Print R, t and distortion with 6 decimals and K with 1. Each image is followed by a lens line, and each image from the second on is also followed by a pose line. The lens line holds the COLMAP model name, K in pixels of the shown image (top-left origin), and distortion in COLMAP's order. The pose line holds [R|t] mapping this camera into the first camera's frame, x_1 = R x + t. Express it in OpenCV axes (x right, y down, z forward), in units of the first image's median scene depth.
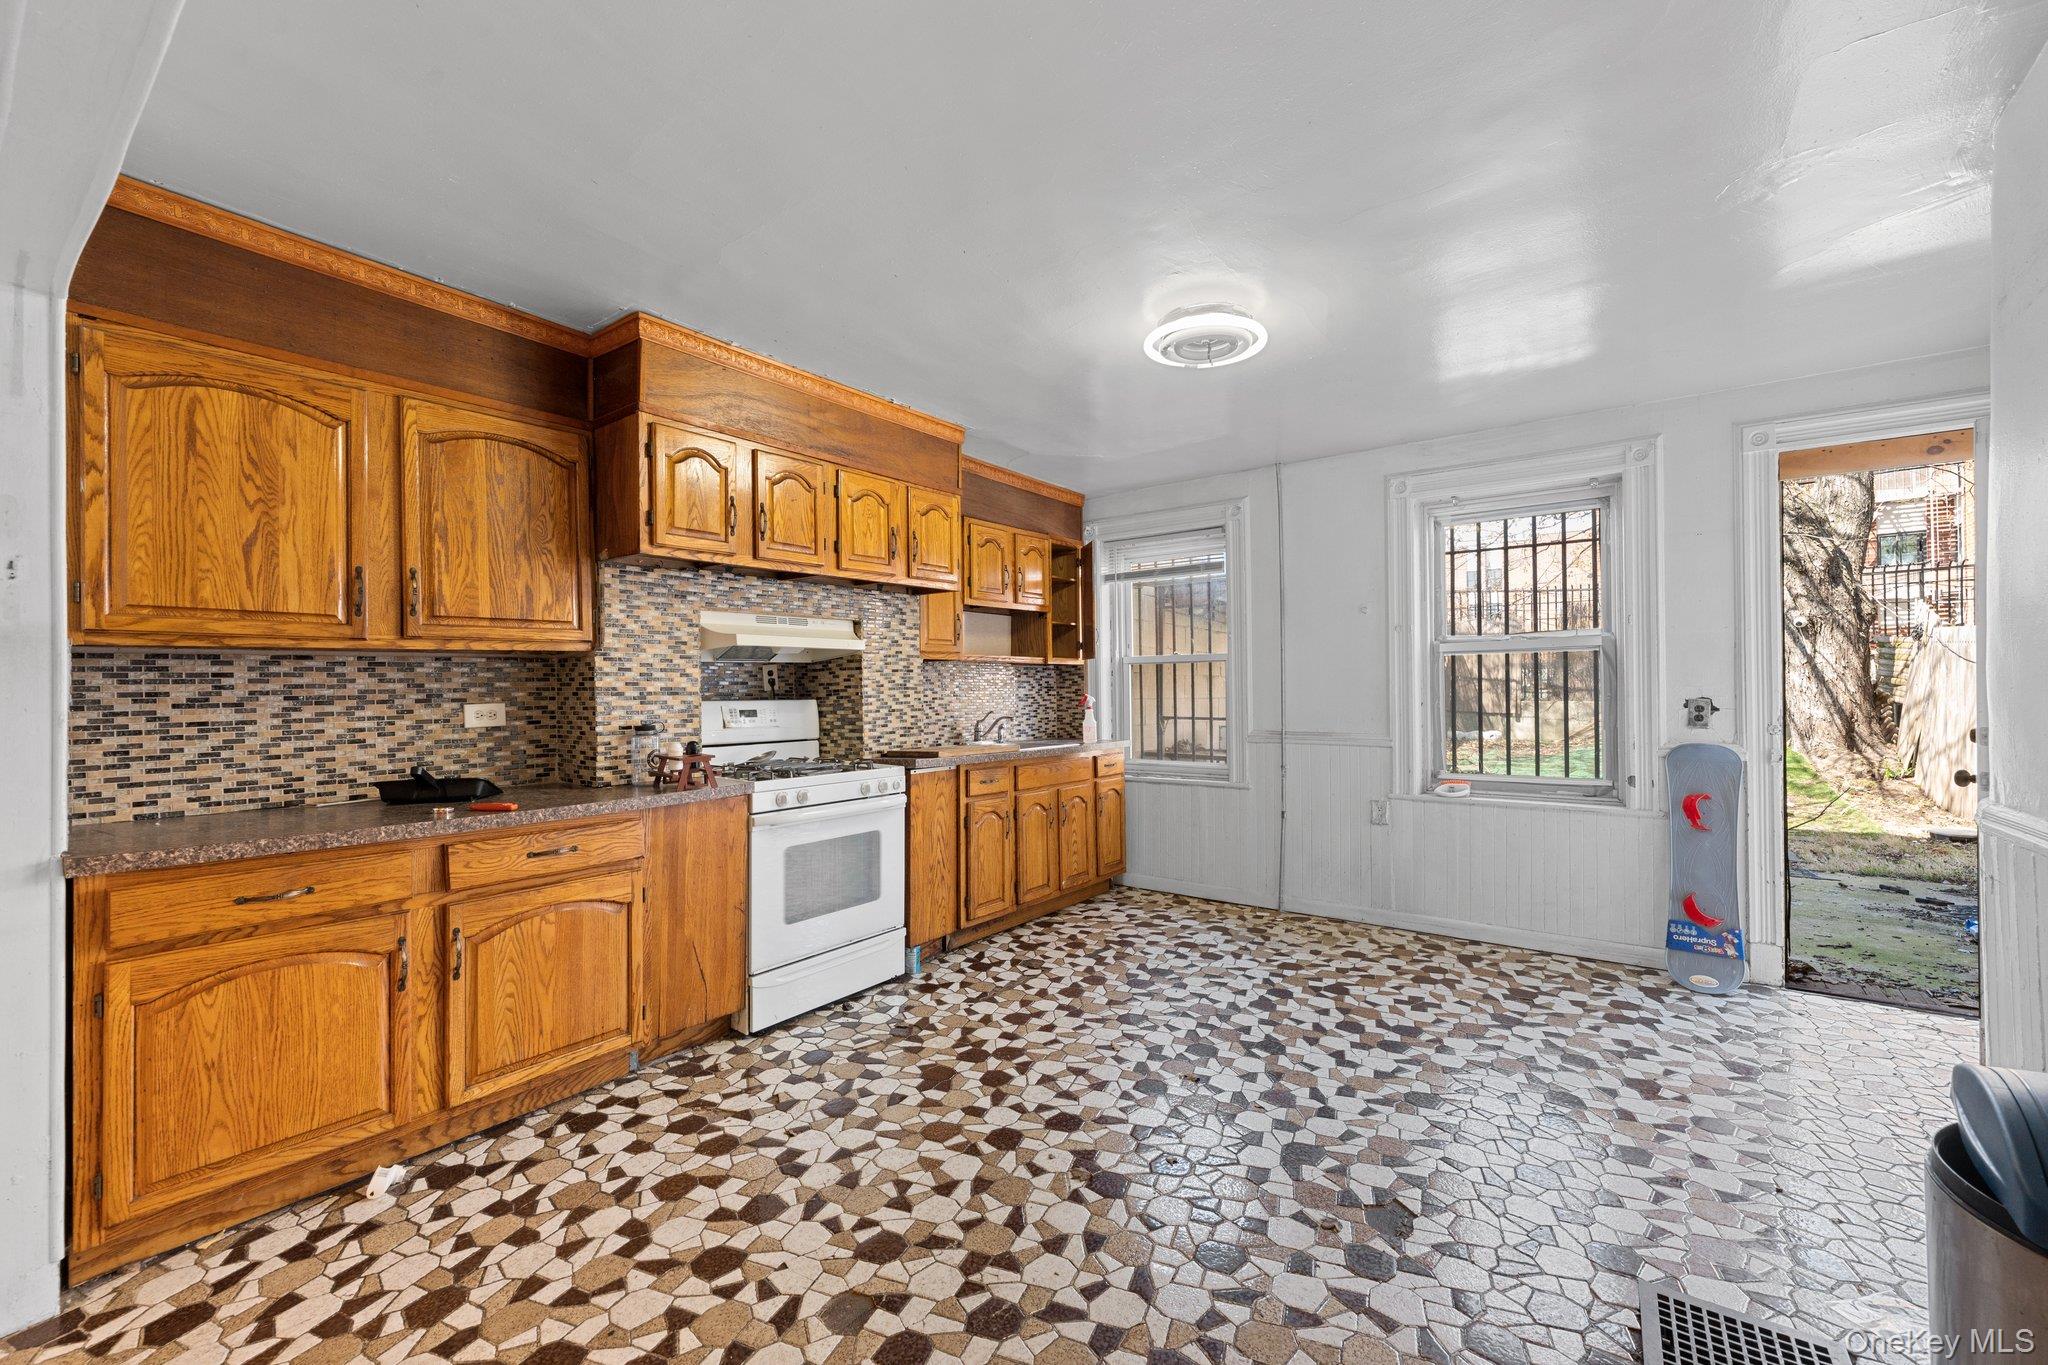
lens RADIAL K [[829.0, 0, 1021.6], [0, 829.0, 682.4], [0, 0, 1]] dist [0.000981, -0.000612]
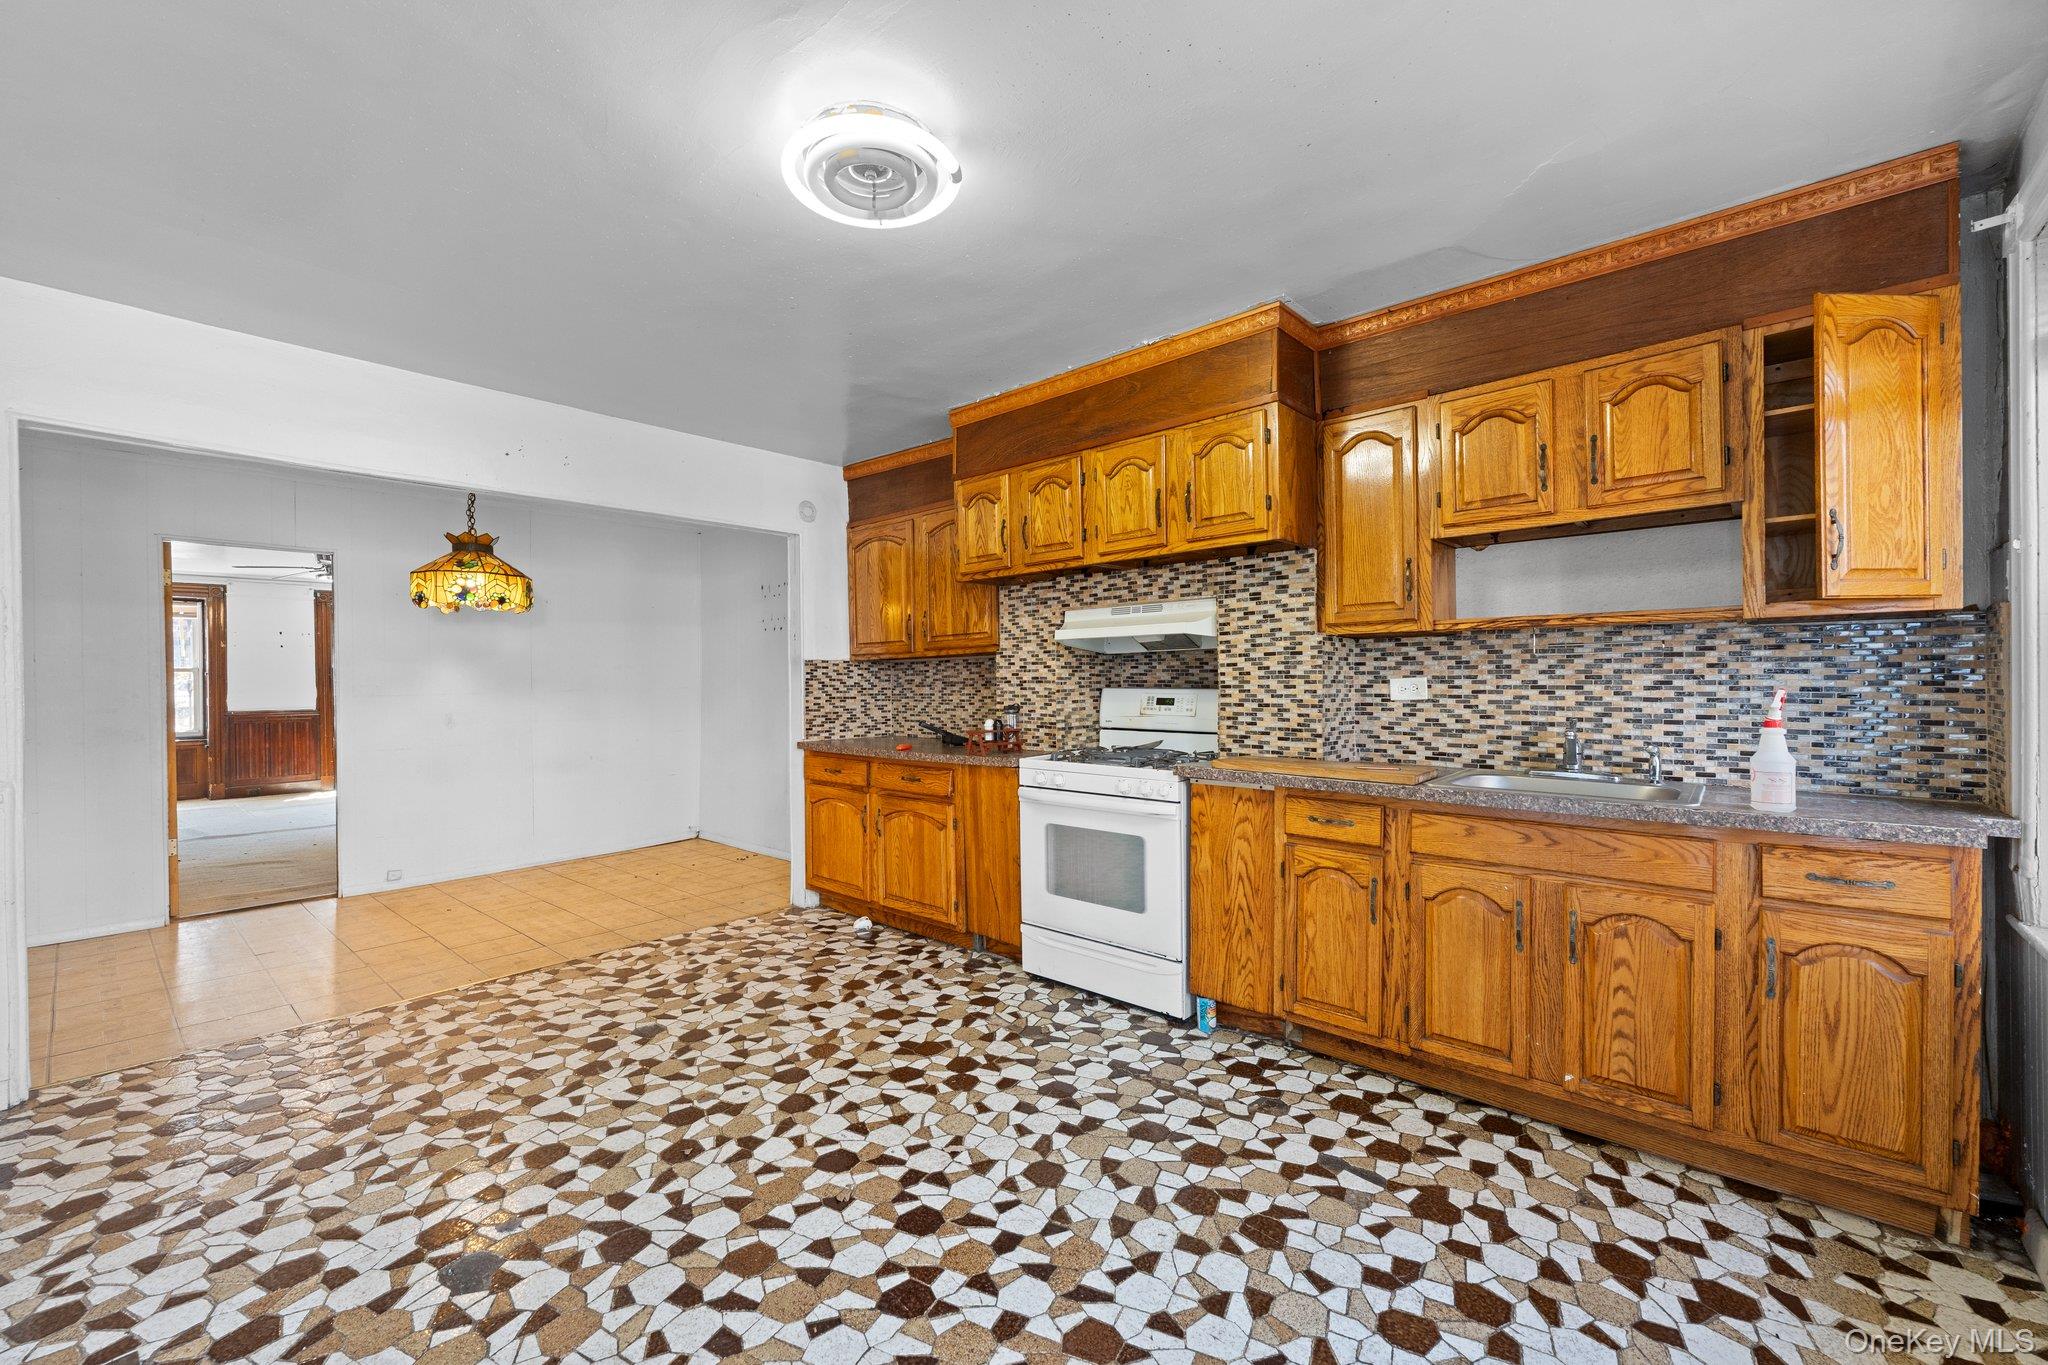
lens RADIAL K [[829.0, 0, 1021.6], [0, 829.0, 682.4], [0, 0, 1]] dist [0.000981, -0.000612]
pose [[-0.079456, 0.014698, -0.996730, 0.829305], [0.018250, 0.999745, 0.013288, -0.002799], [0.996671, -0.017135, -0.079704, 1.078542]]
